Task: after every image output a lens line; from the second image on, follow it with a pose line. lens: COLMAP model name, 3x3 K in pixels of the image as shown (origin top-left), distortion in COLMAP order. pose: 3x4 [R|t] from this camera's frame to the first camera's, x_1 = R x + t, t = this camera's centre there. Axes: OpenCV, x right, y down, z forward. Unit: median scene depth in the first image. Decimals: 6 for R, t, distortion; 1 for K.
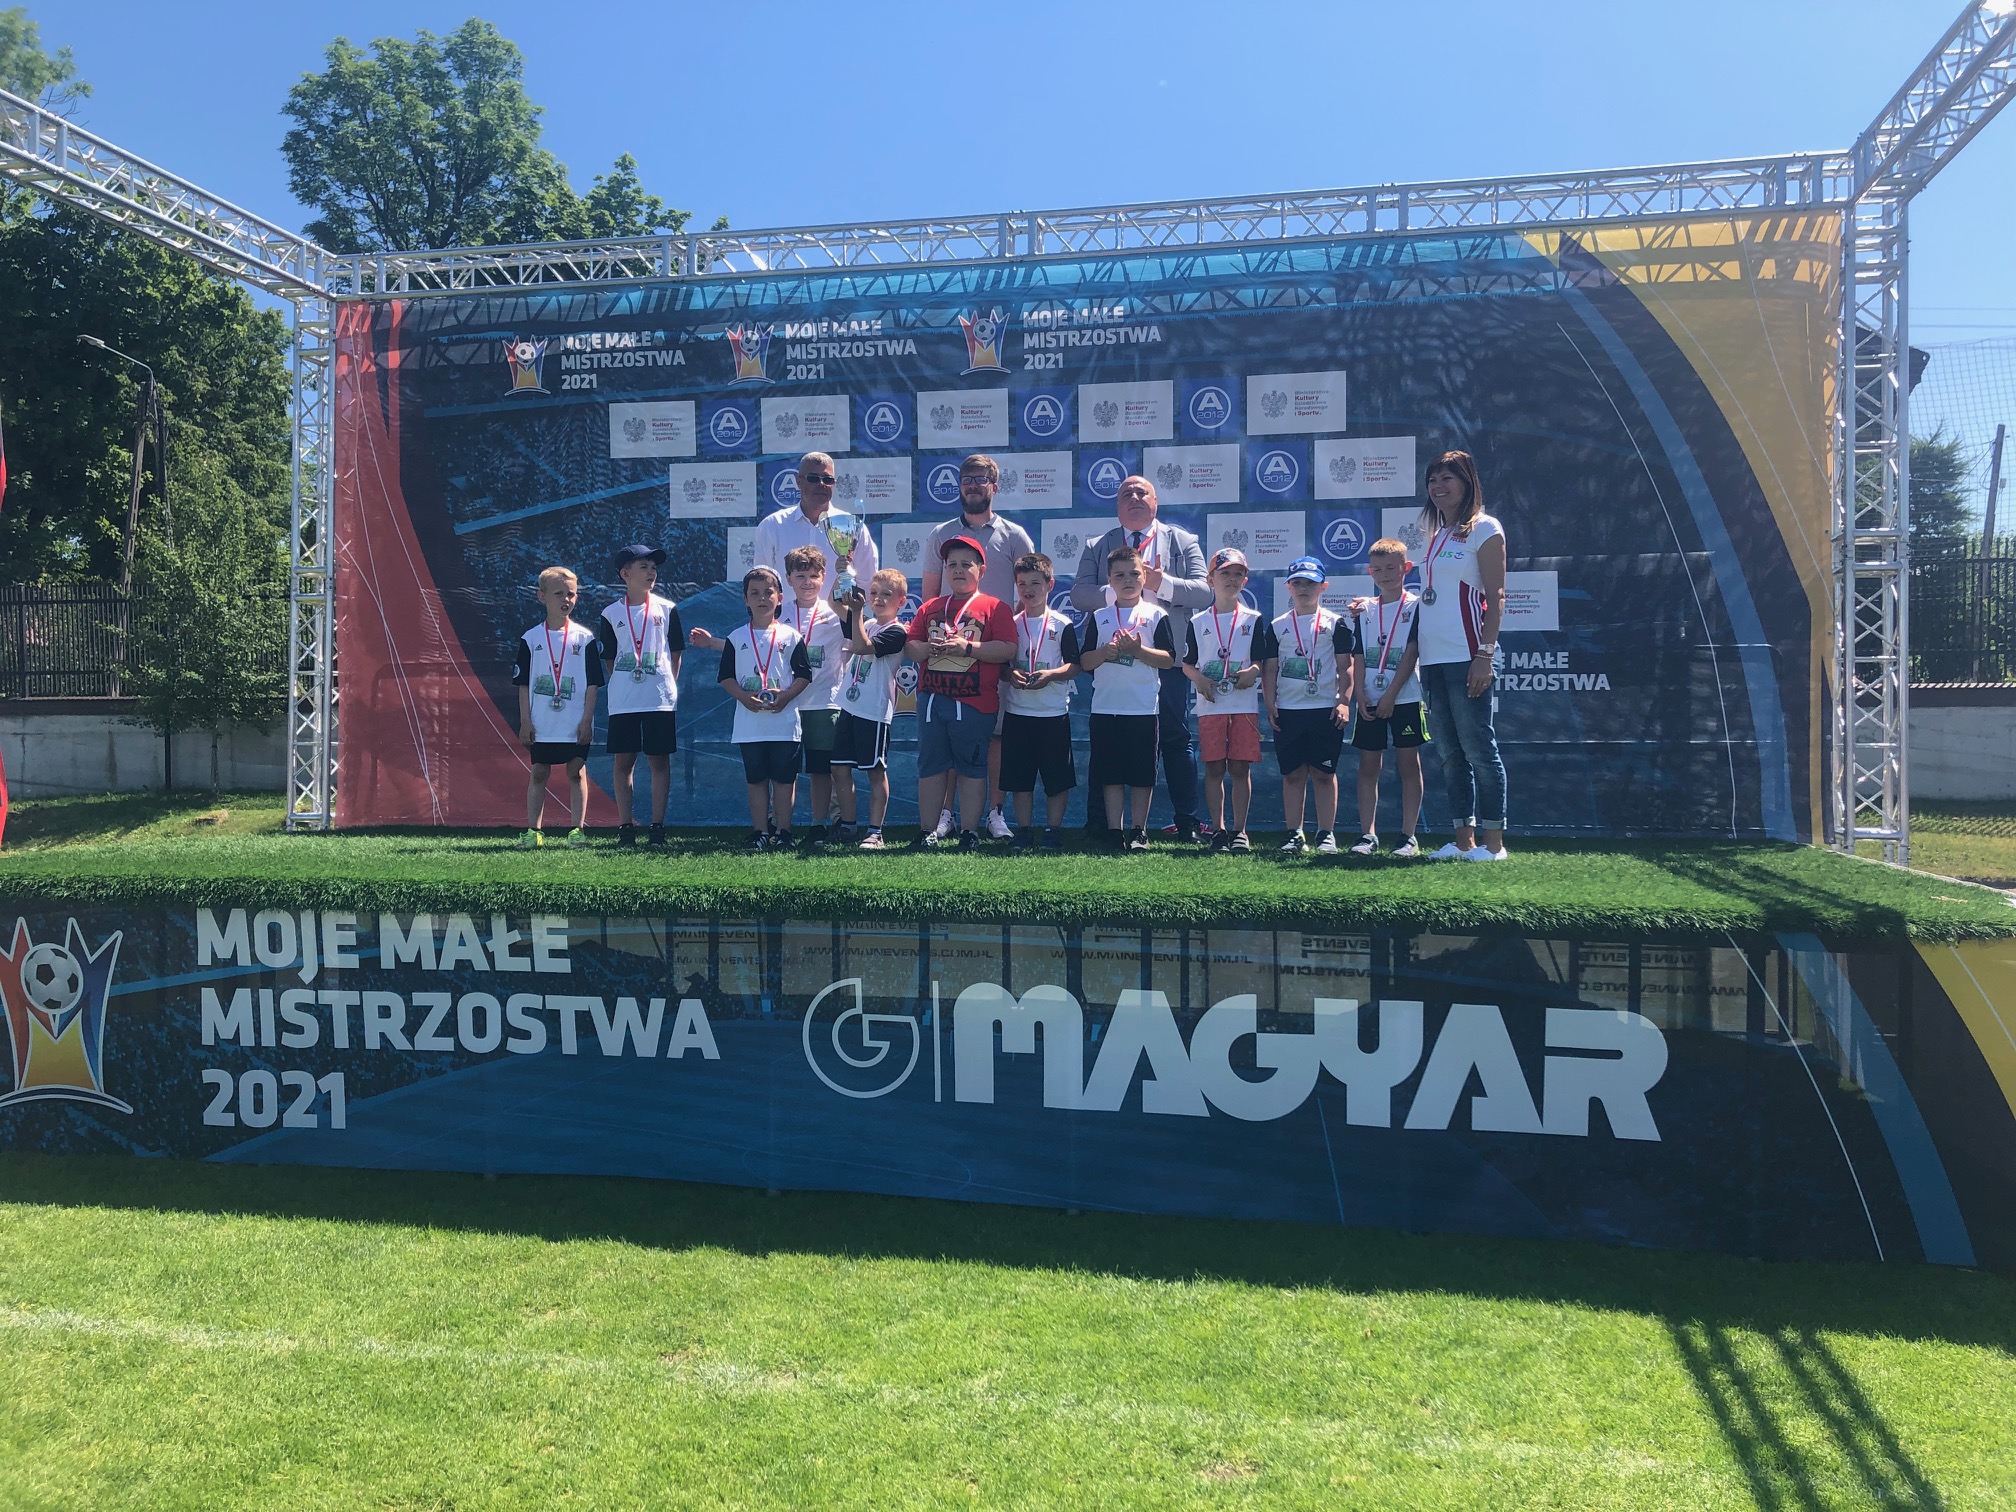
lens RADIAL K [[1635.5, 0, 994.2], [0, 1635.5, 747.5], [0, 0, 1]] dist [0.037922, -0.034783]
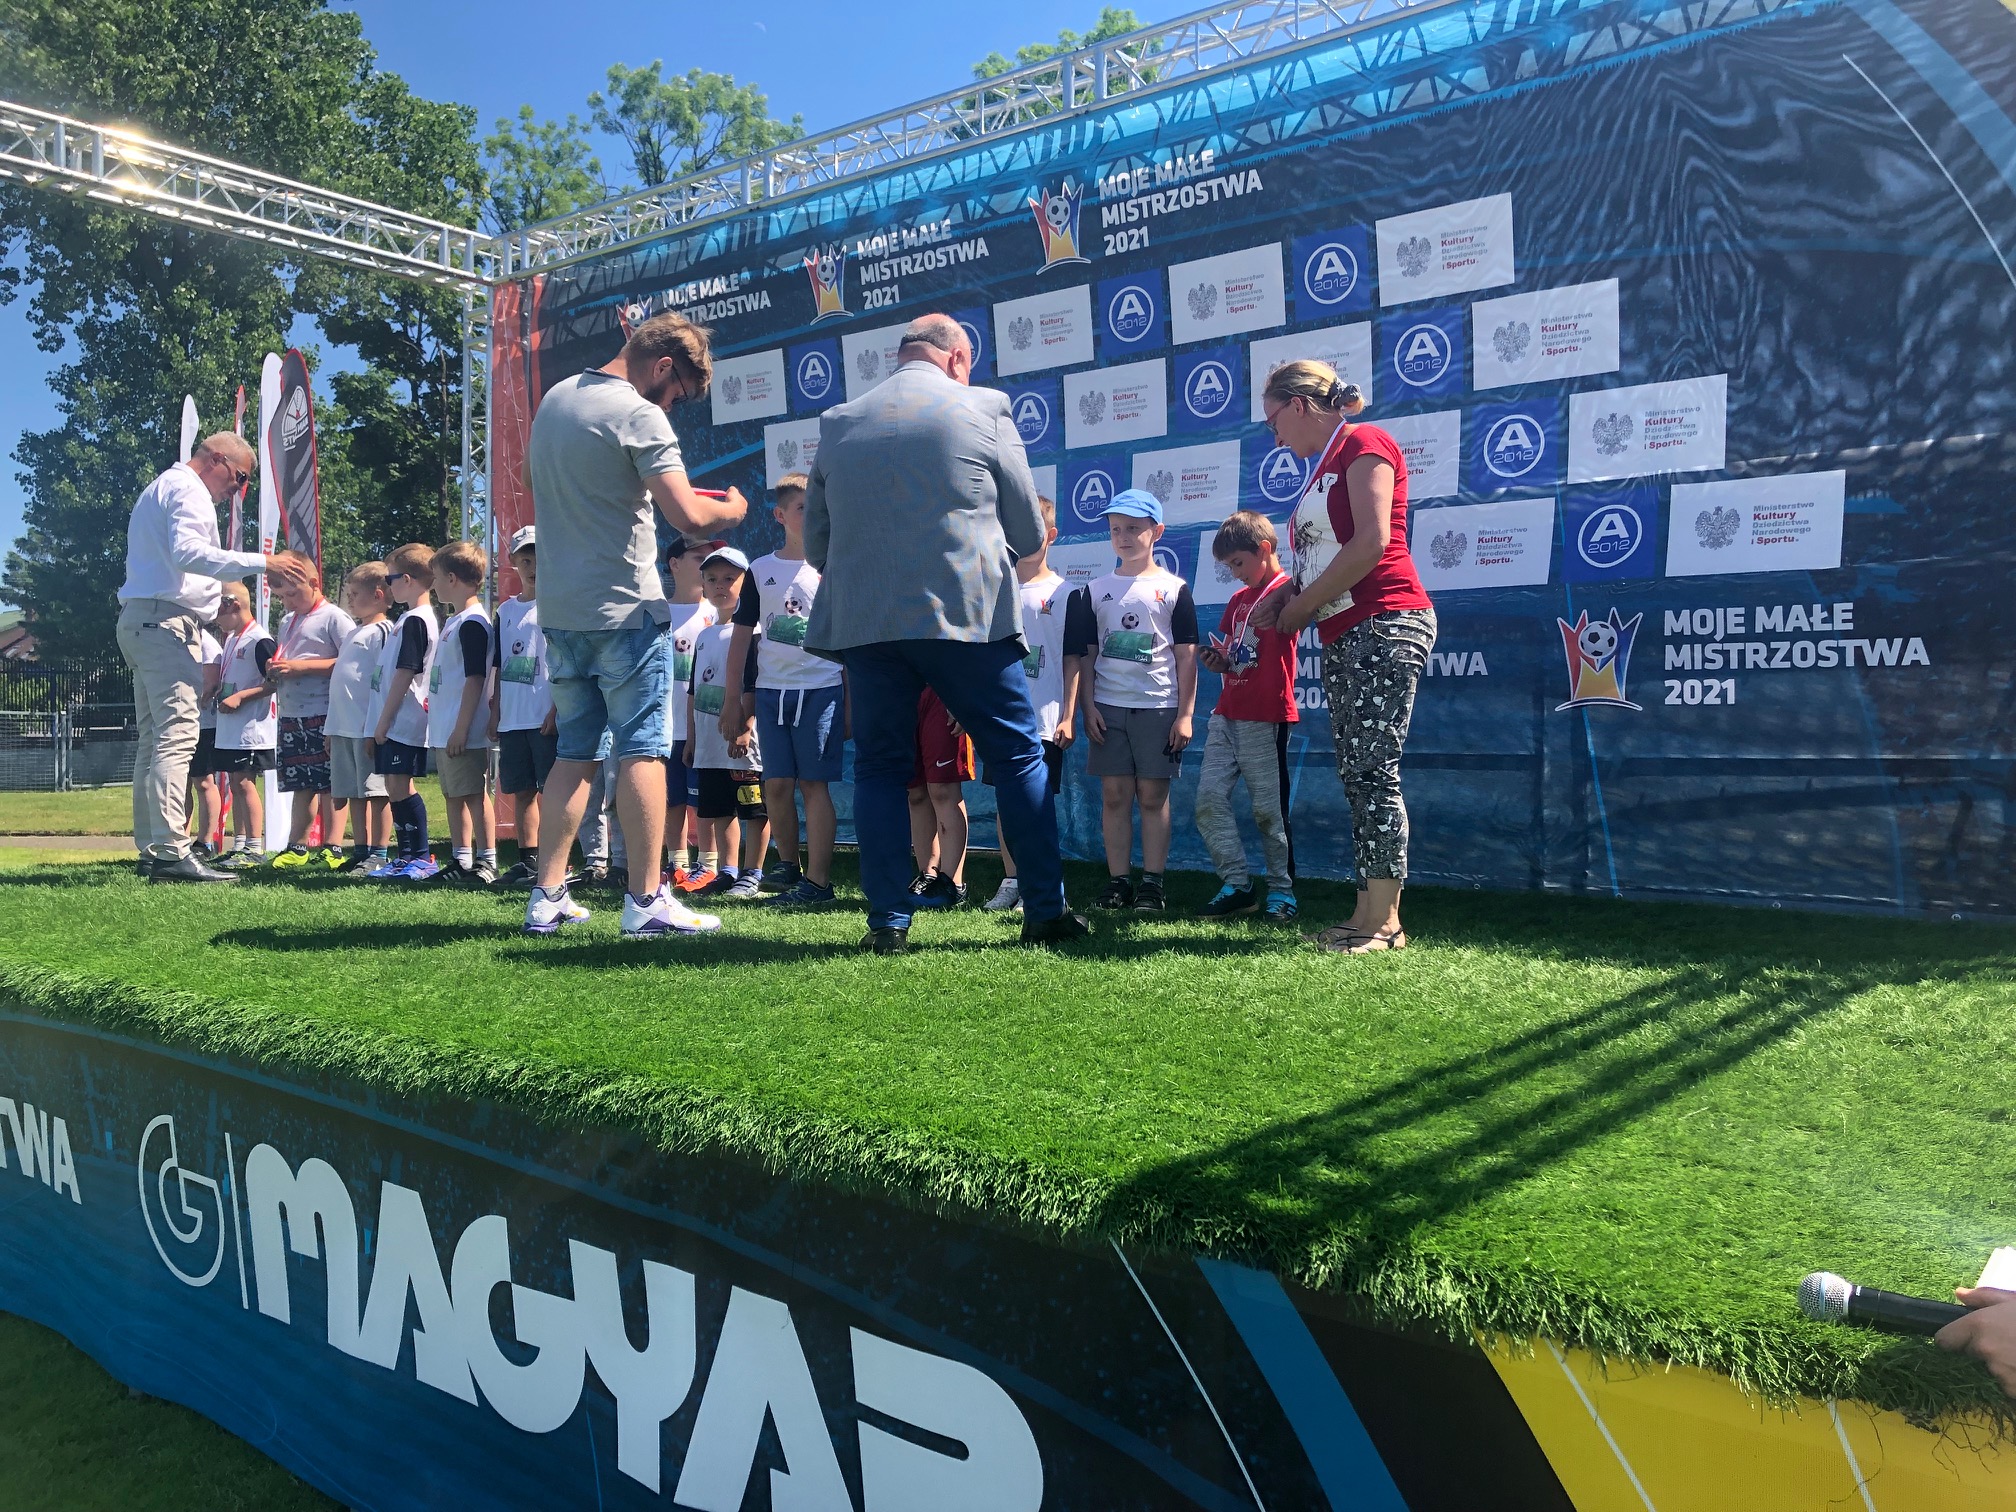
lens RADIAL K [[1635.5, 0, 1017.1], [0, 1635.5, 759.5], [0, 0, 1]] dist [0.037922, -0.034783]
pose [[0.897196, 0.001192, -0.441631, 0.338029], [0.006629, 0.999847, 0.016166, -0.012503], [0.441583, -0.017431, 0.897051, 0.321651]]
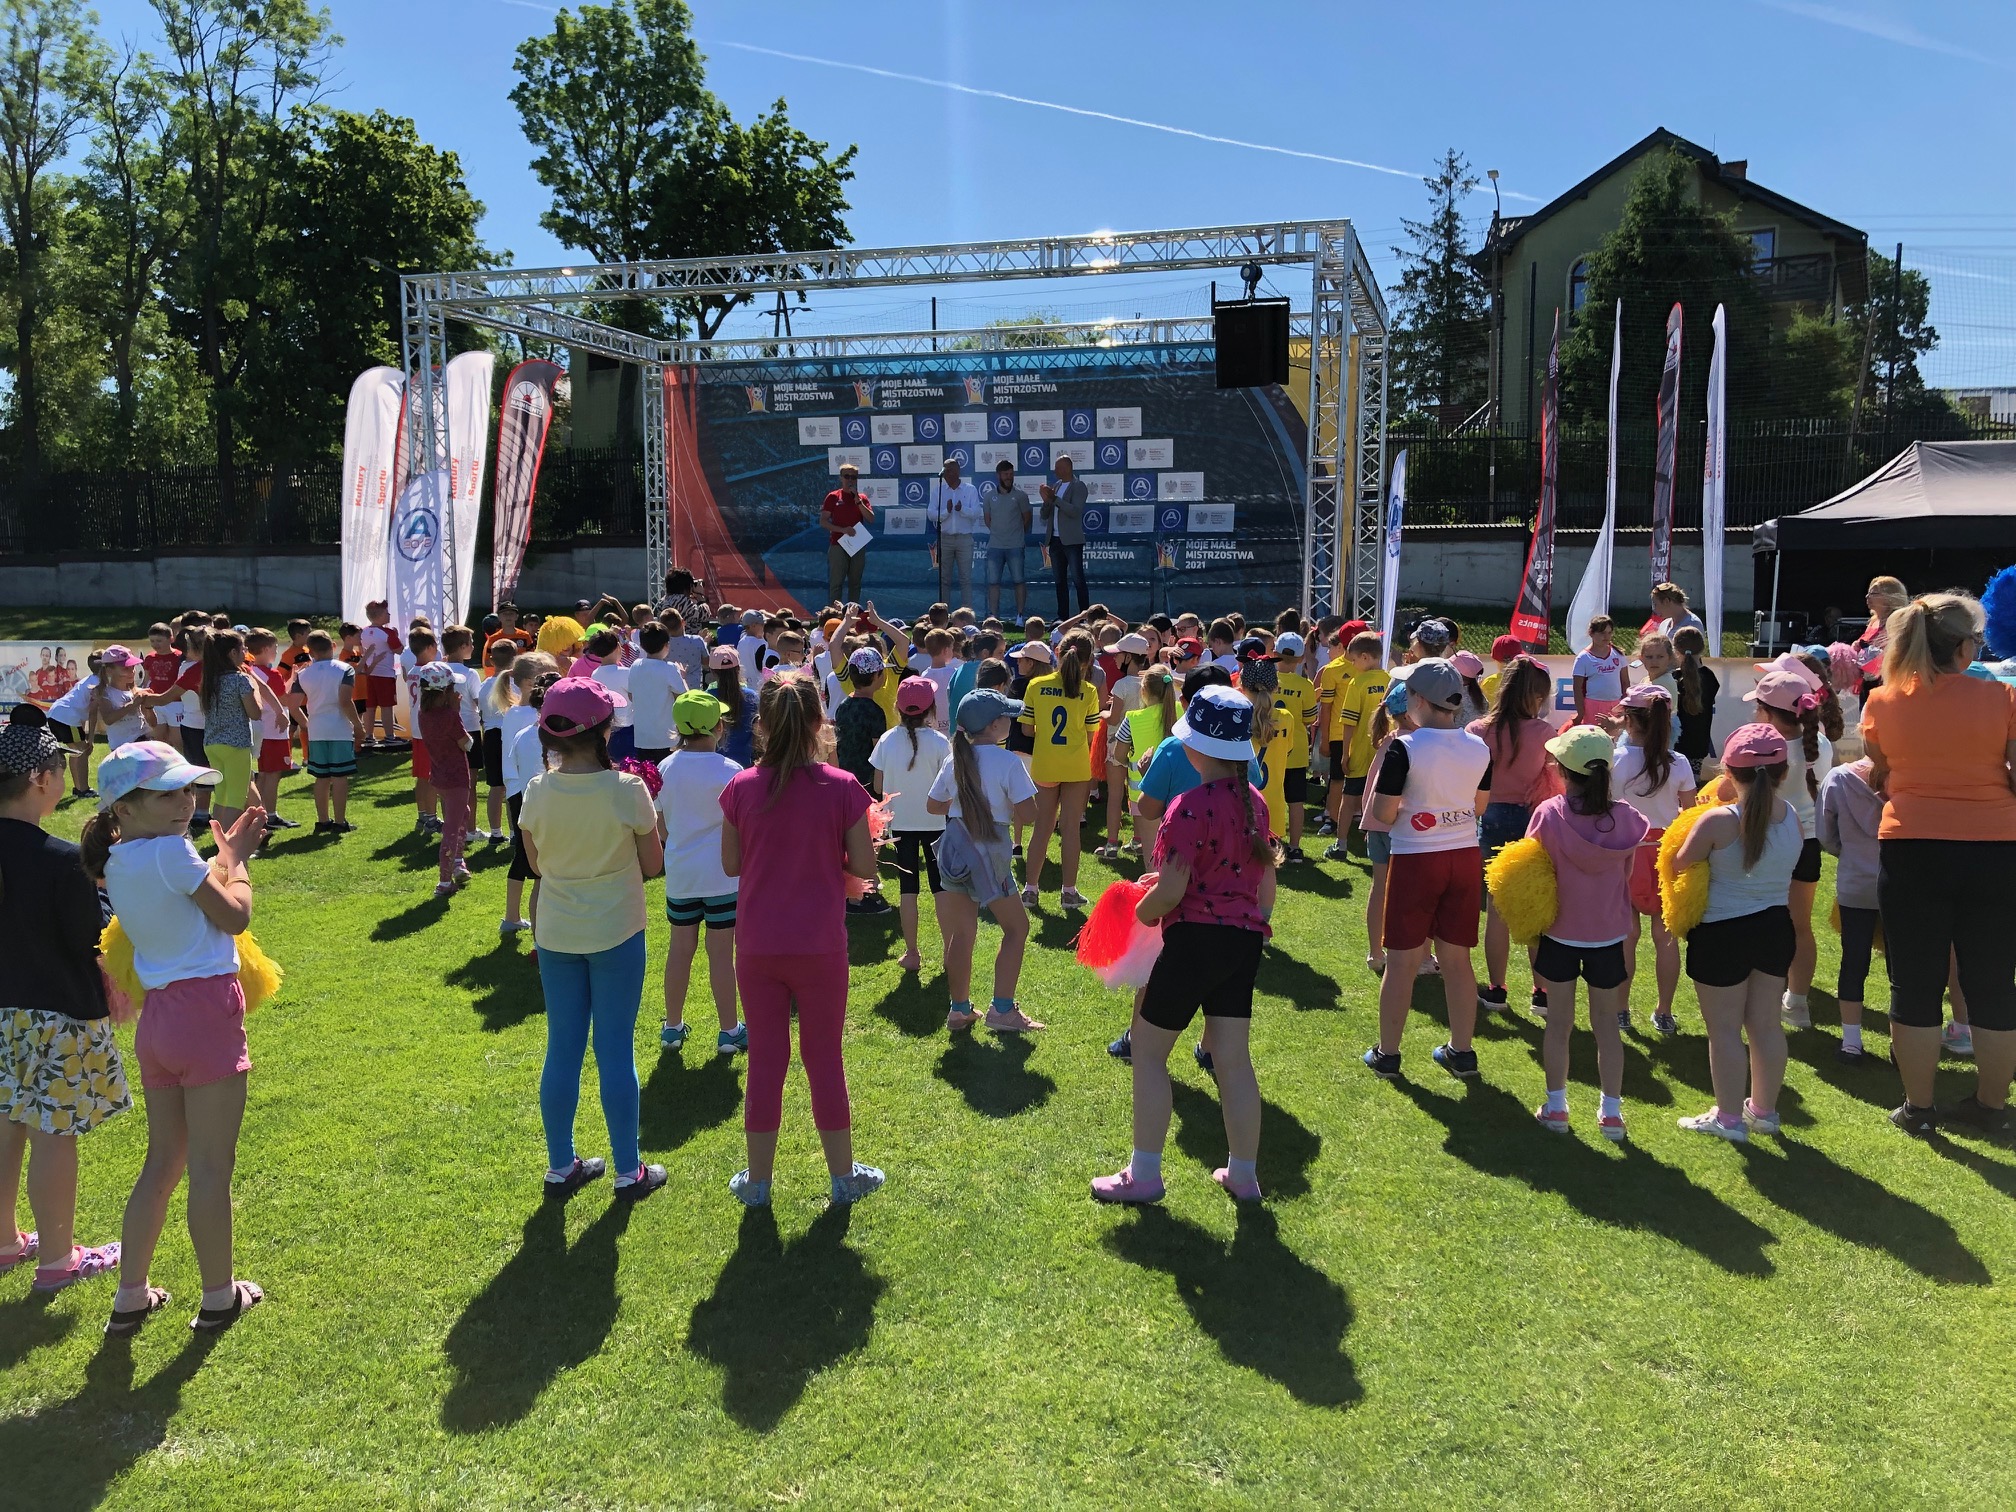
lens RADIAL K [[1635.5, 0, 1058.8], [0, 1635.5, 760.4], [0, 0, 1]] dist [0.037922, -0.034783]
pose [[0.998551, 0.002001, -0.053771, 0.229635], [0.004140, 0.993489, 0.113852, -0.016935], [0.053649, -0.113910, 0.992041, -1.206926]]
